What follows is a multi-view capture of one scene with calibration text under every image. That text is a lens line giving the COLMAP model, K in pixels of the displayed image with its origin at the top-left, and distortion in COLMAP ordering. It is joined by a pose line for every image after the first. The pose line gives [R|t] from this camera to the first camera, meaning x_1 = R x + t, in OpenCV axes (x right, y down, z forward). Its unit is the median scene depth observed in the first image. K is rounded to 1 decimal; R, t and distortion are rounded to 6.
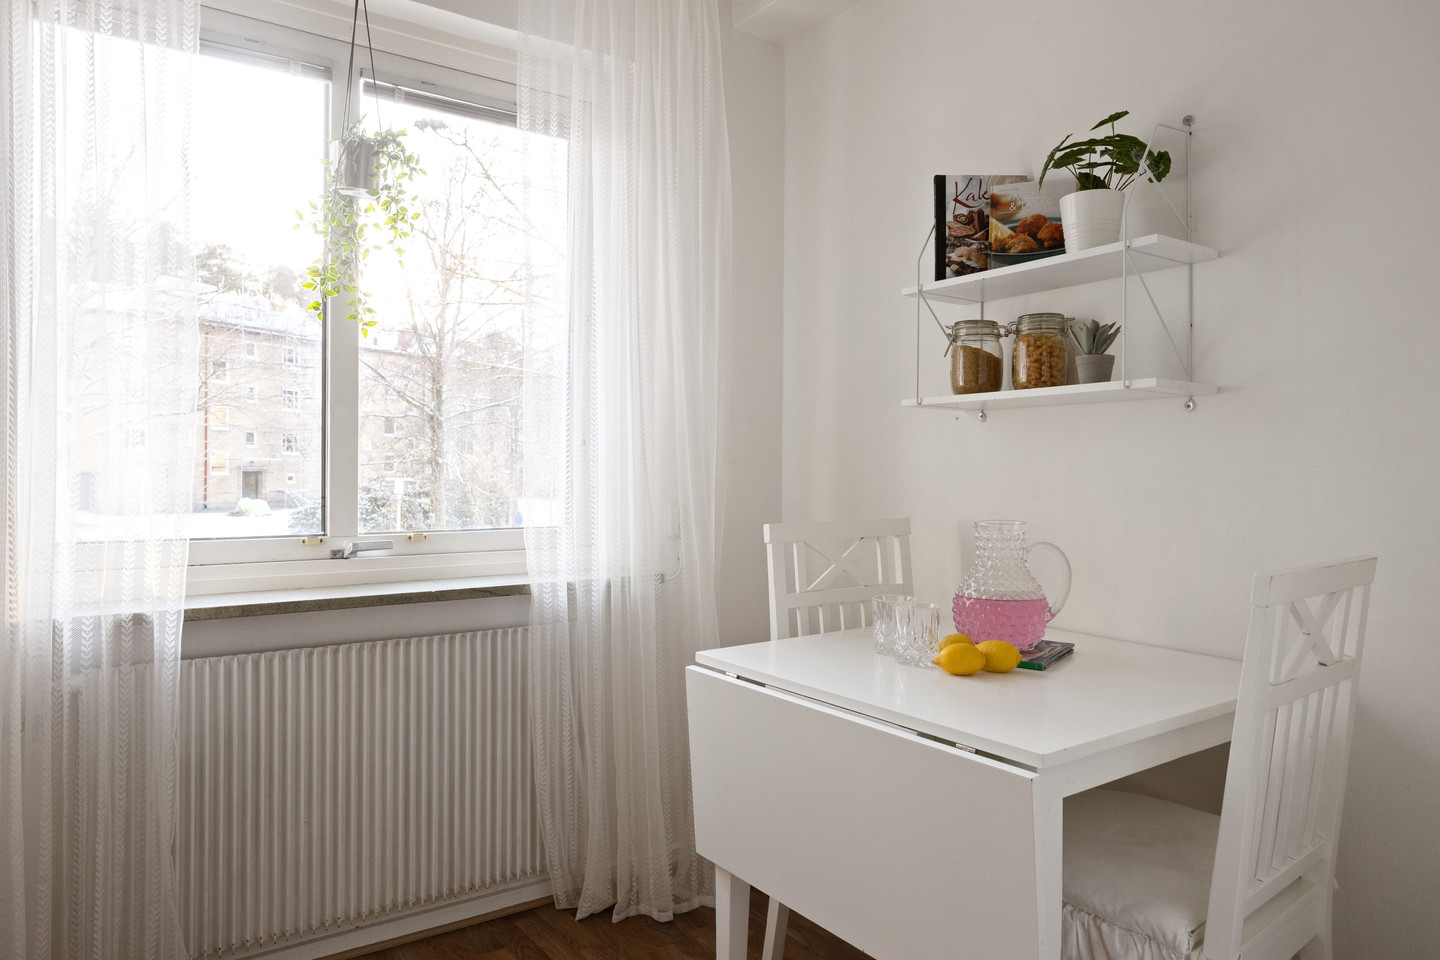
lens RADIAL K [[943.4, 0, 715.9], [0, 943.4, 475.1], [0, 0, 1]] dist [-0.004205, -0.002624]
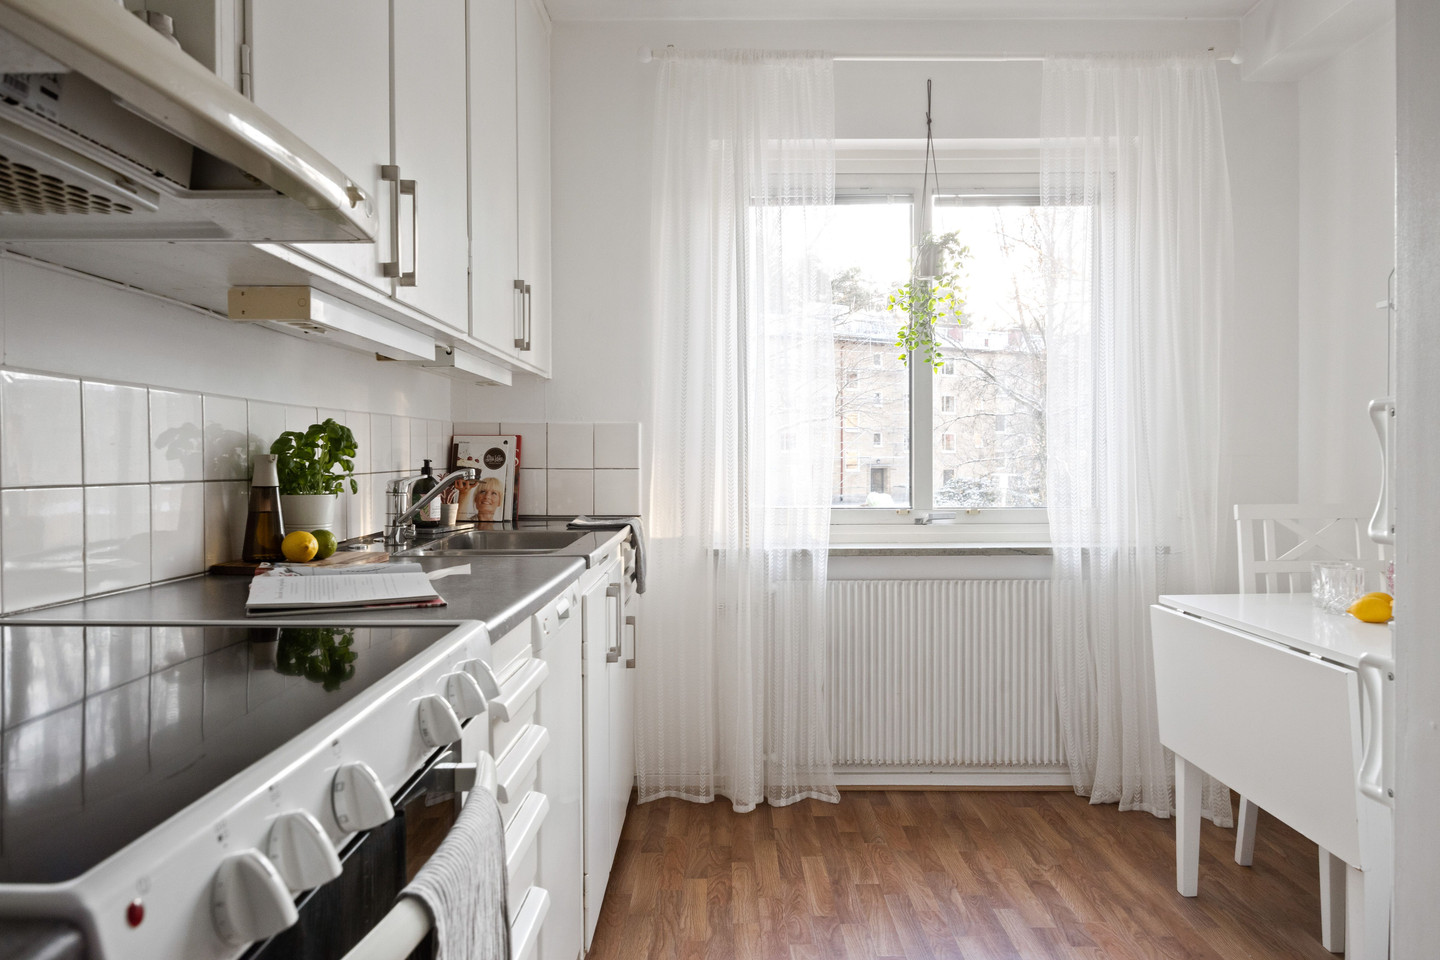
lens RADIAL K [[943.4, 0, 715.9], [0, 943.4, 475.1], [0, 0, 1]] dist [-0.004205, -0.002624]
pose [[0.808598, -0.002441, -0.588356, 0.207783], [0.004773, 0.999986, 0.002410, 0.005786], [0.588342, -0.004757, 0.808598, -0.377012]]
